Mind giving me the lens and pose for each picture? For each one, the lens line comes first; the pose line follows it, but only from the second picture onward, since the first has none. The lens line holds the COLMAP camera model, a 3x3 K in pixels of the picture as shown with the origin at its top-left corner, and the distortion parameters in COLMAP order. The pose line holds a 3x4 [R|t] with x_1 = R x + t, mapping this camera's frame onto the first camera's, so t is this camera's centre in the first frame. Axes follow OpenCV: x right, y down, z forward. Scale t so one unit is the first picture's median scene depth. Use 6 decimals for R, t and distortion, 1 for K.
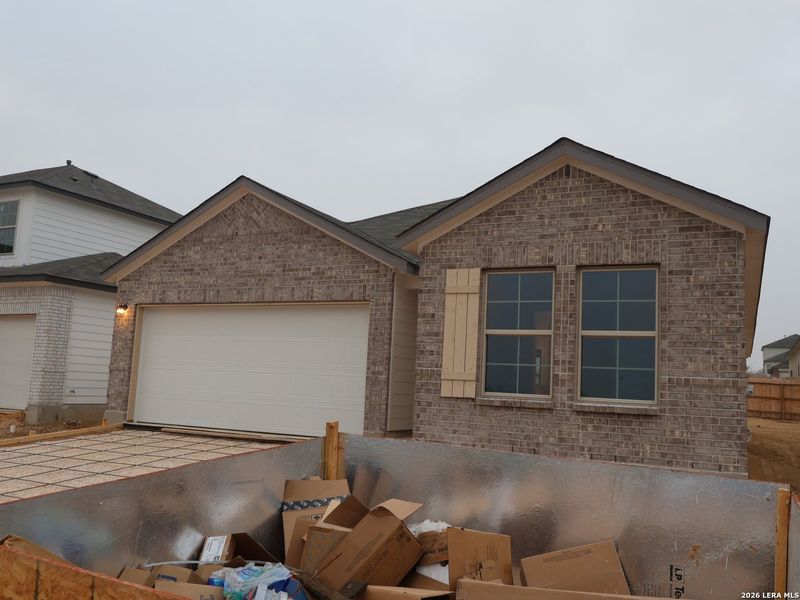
lens RADIAL K [[715.2, 0, 400.0], [0, 715.2, 300.0], [0, 0, 1]] dist [0.000665, 0.001042]
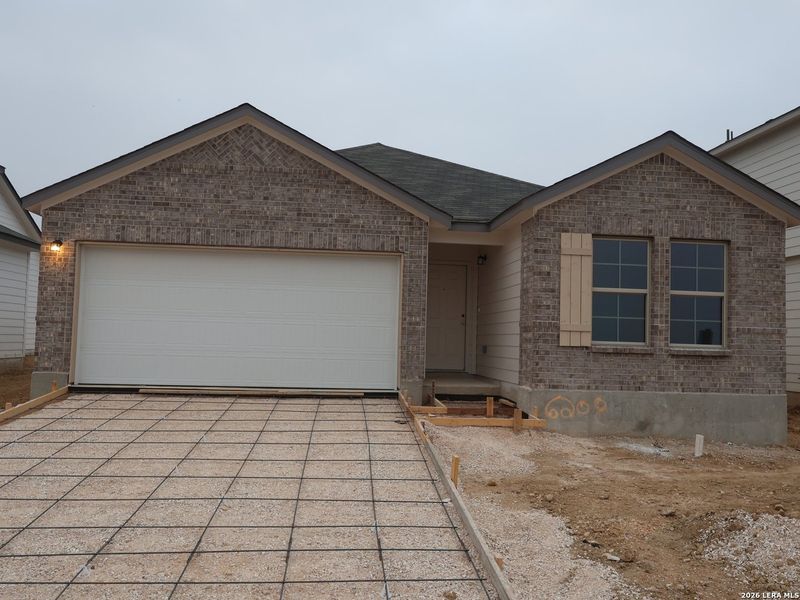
lens RADIAL K [[715.2, 0, 400.0], [0, 715.2, 300.0], [0, 0, 1]] dist [0.000665, 0.001042]
pose [[0.849447, 0.005774, 0.527642, -0.754631], [-0.050861, 0.996180, 0.070980, -0.004688], [-0.525216, -0.087130, 0.846496, 0.181762]]
